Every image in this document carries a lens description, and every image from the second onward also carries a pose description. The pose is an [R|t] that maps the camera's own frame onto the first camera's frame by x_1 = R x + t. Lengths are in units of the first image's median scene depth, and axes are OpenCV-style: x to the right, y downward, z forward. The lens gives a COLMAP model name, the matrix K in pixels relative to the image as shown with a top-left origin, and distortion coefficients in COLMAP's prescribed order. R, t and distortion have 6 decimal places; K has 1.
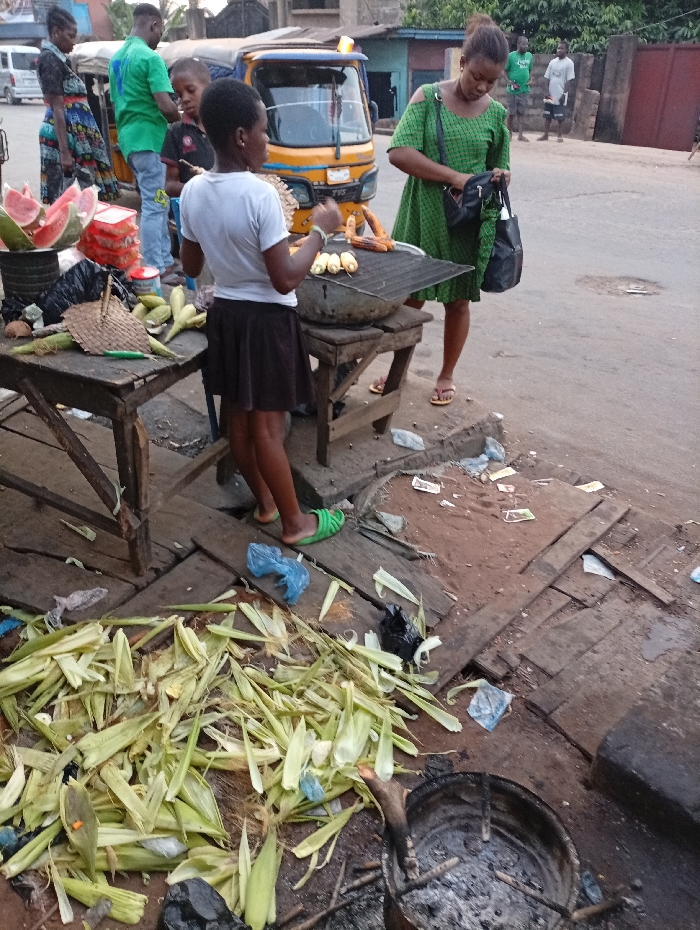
lens RADIAL K [[709.0, 0, 350.0], [0, 709.0, 465.0], [0, 0, 1]] dist [-0.002360, -0.011818]
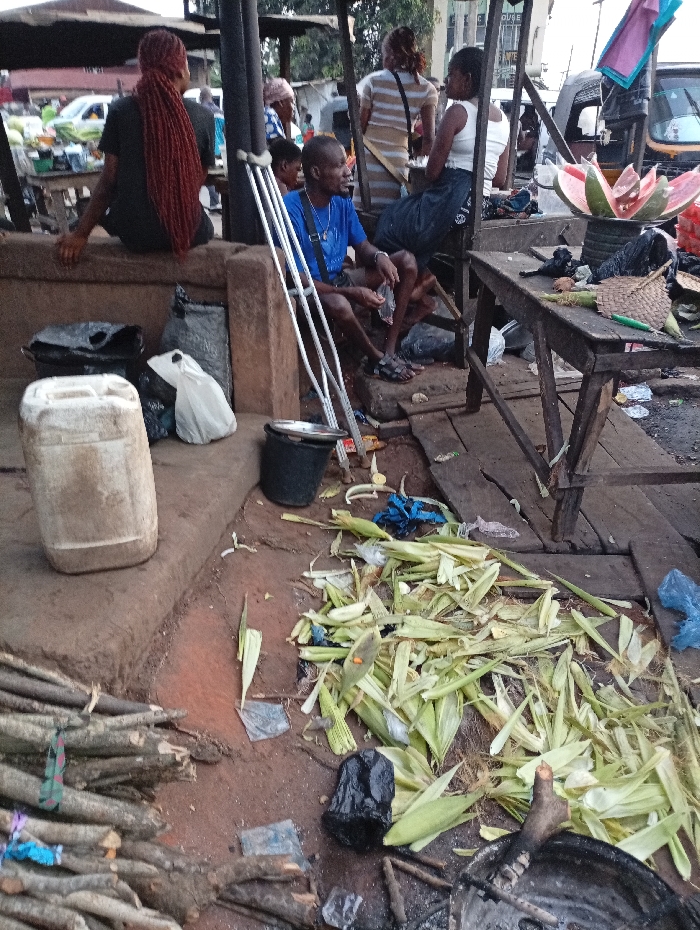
lens RADIAL K [[699.8, 0, 350.0], [0, 699.8, 465.0], [0, 0, 1]] dist [0.052394, -0.073950]
pose [[0.549824, 0.367926, -0.749882, 0.288844], [-0.430907, 0.894016, 0.122697, 0.072272], [0.715550, 0.255667, 0.650094, 0.133910]]
